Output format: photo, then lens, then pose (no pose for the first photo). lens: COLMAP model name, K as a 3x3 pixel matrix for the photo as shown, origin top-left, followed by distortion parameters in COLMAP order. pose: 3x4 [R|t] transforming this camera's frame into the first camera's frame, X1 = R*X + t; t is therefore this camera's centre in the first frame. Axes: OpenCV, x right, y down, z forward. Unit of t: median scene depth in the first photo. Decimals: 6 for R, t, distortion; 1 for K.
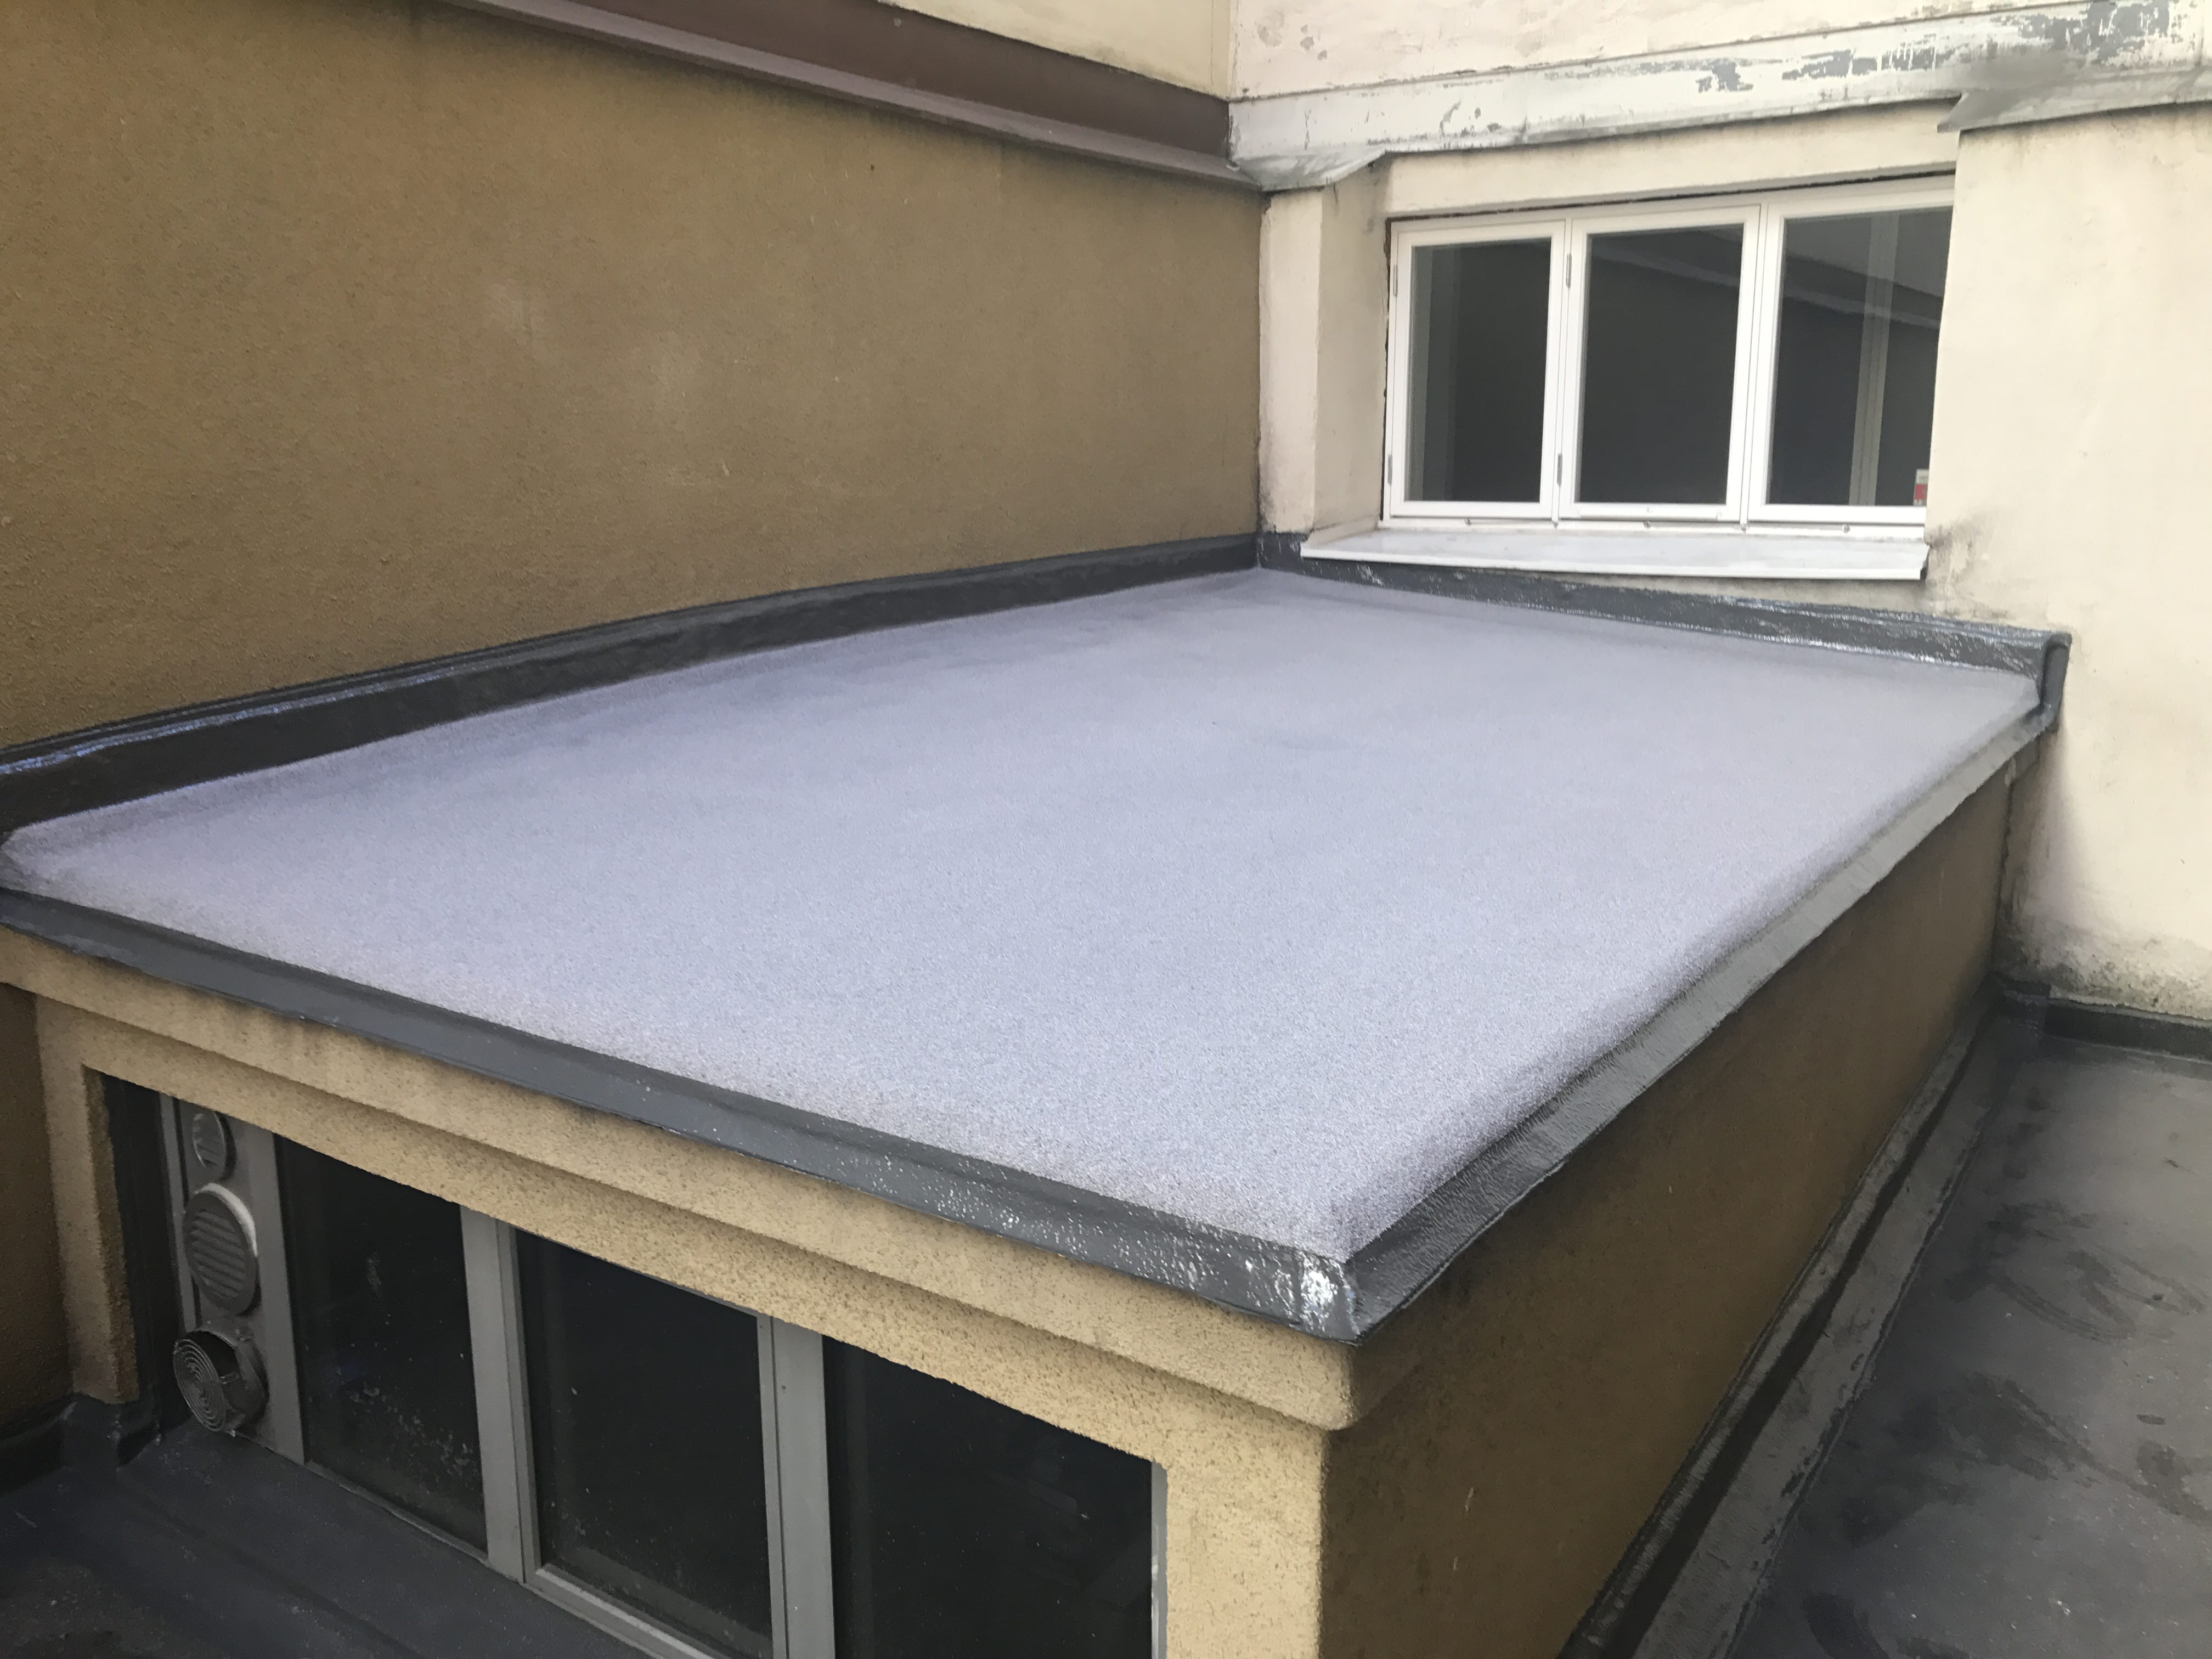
lens RADIAL K [[1826.0, 0, 1100.2], [0, 1826.0, 829.6], [0, 0, 1]] dist [0.026434, -0.009304]
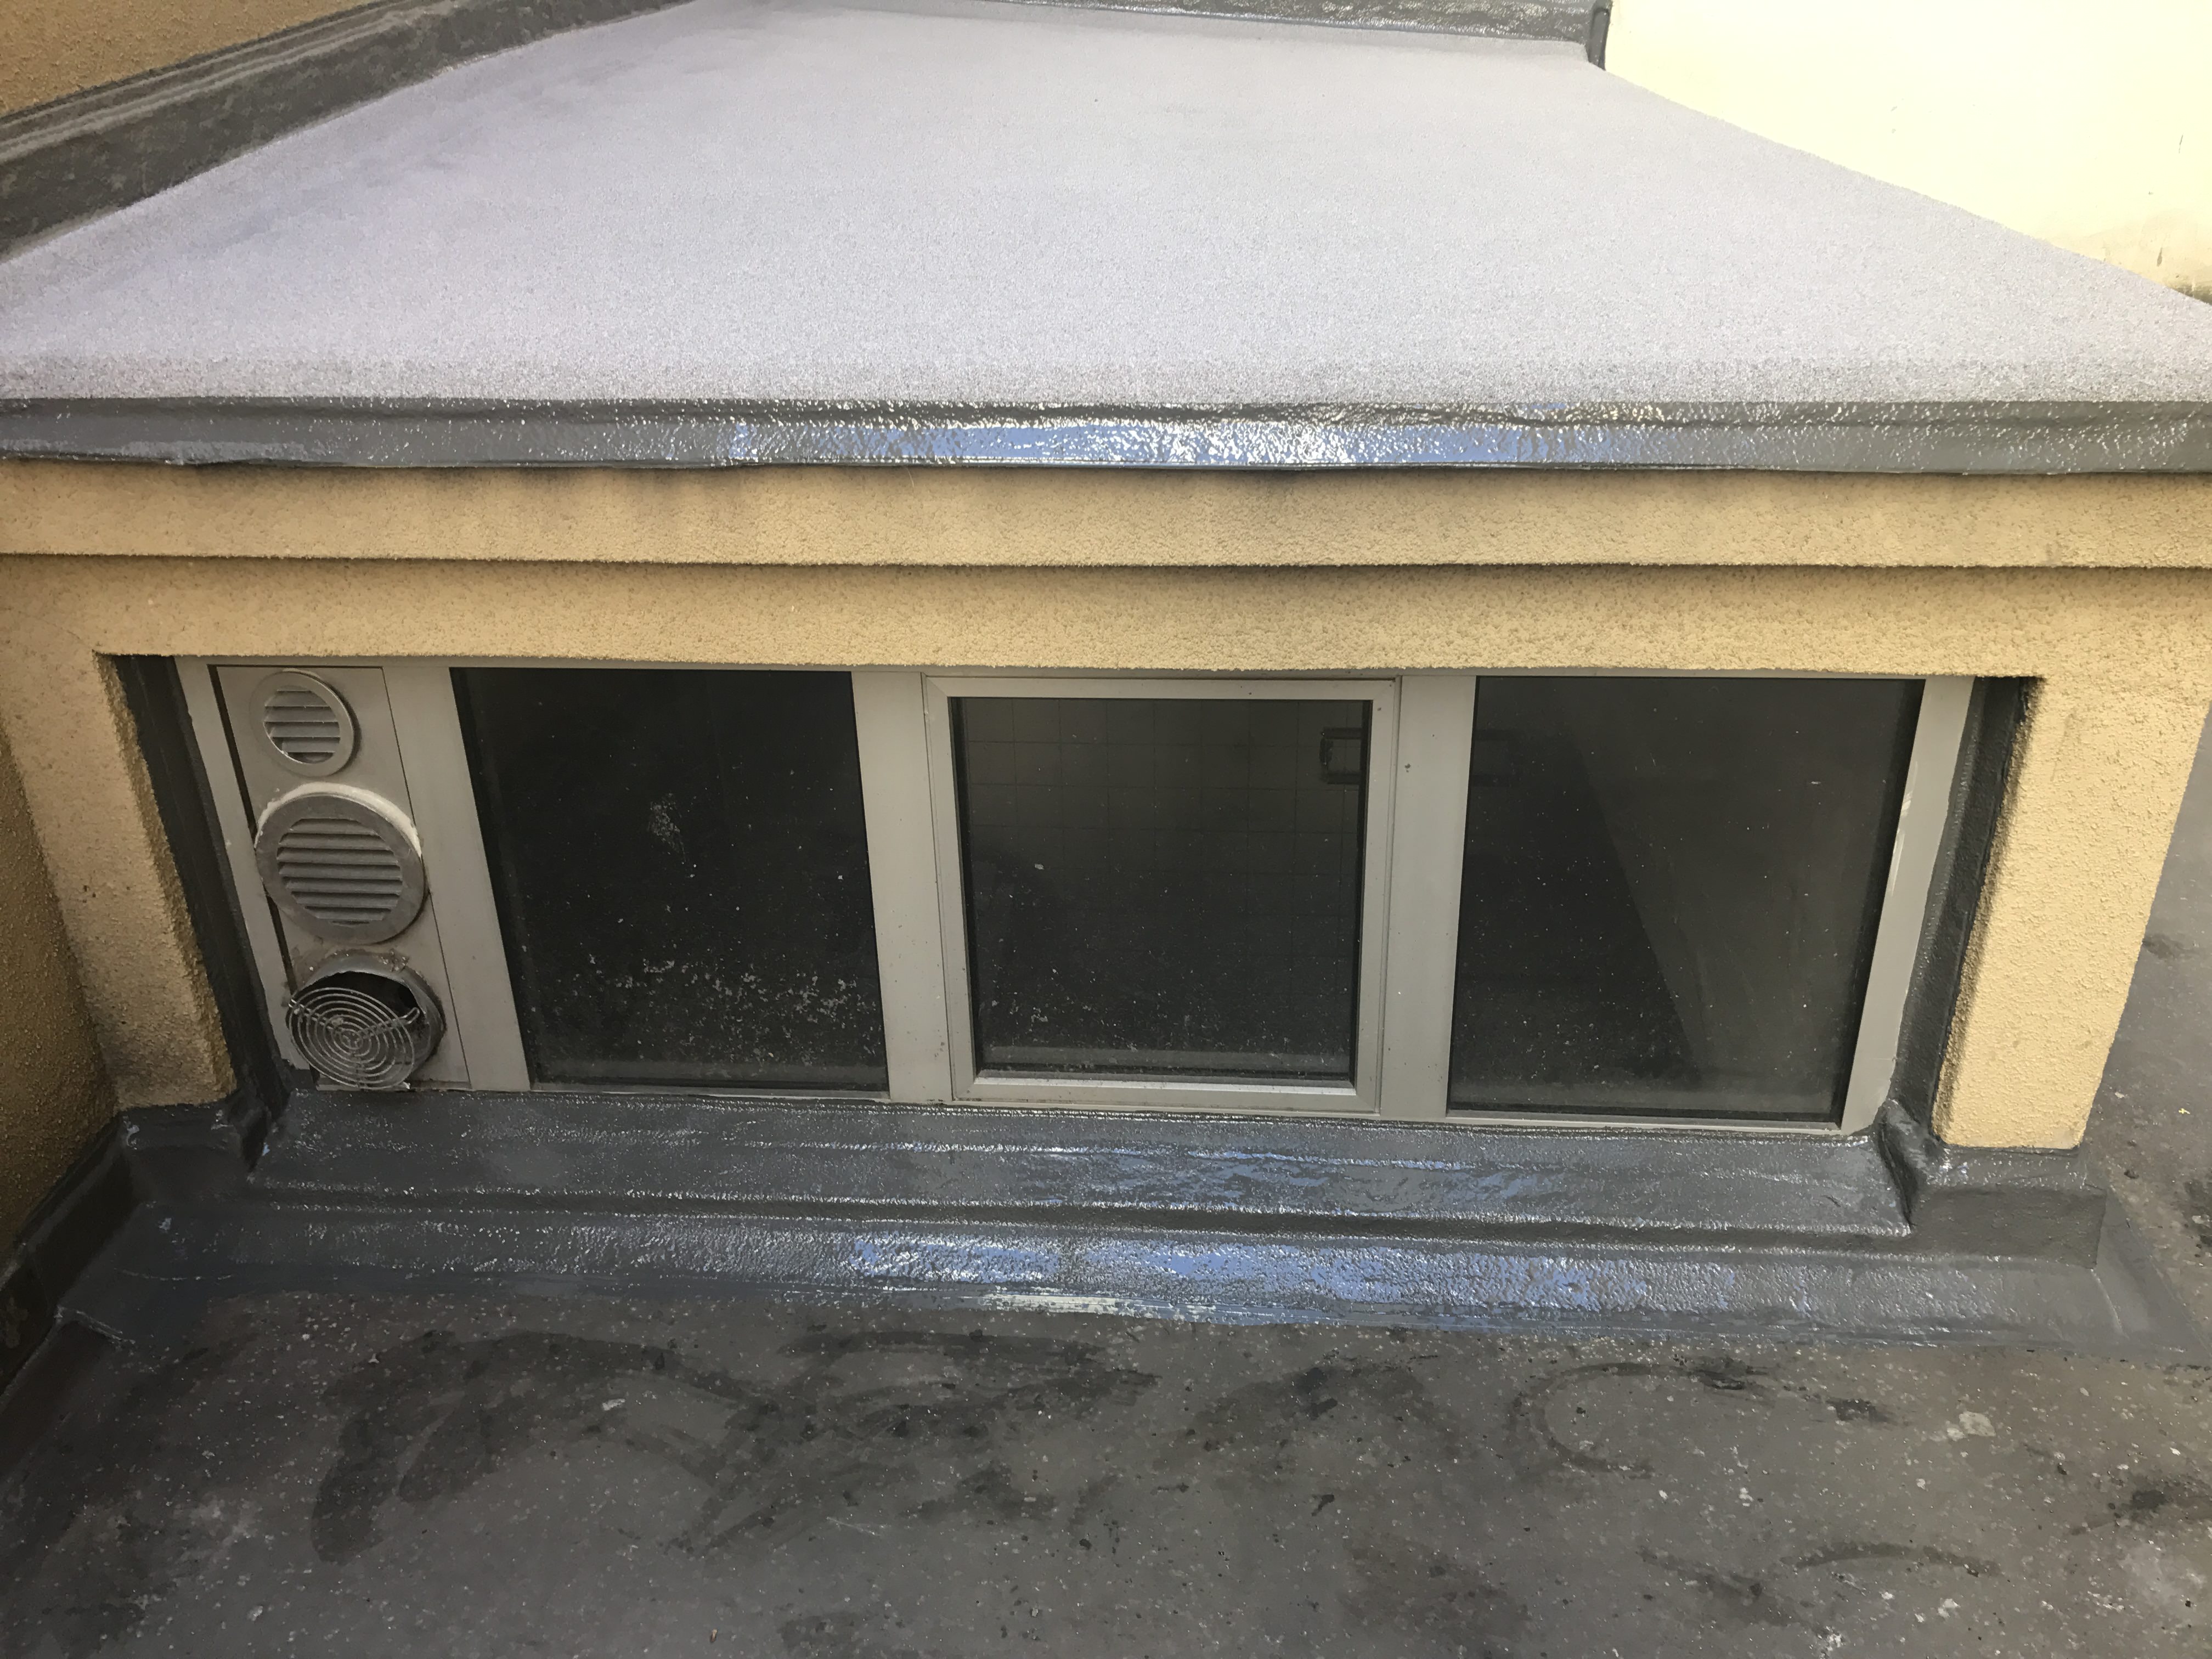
lens RADIAL K [[1826.0, 0, 1104.0], [0, 1826.0, 818.0], [0, 0, 1]] dist [0.026434, -0.009304]
pose [[0.864334, -0.236125, 0.444040, -0.667574], [0.122763, 0.955278, 0.269023, 0.057770], [-0.487705, -0.178014, 0.854667, 0.261903]]
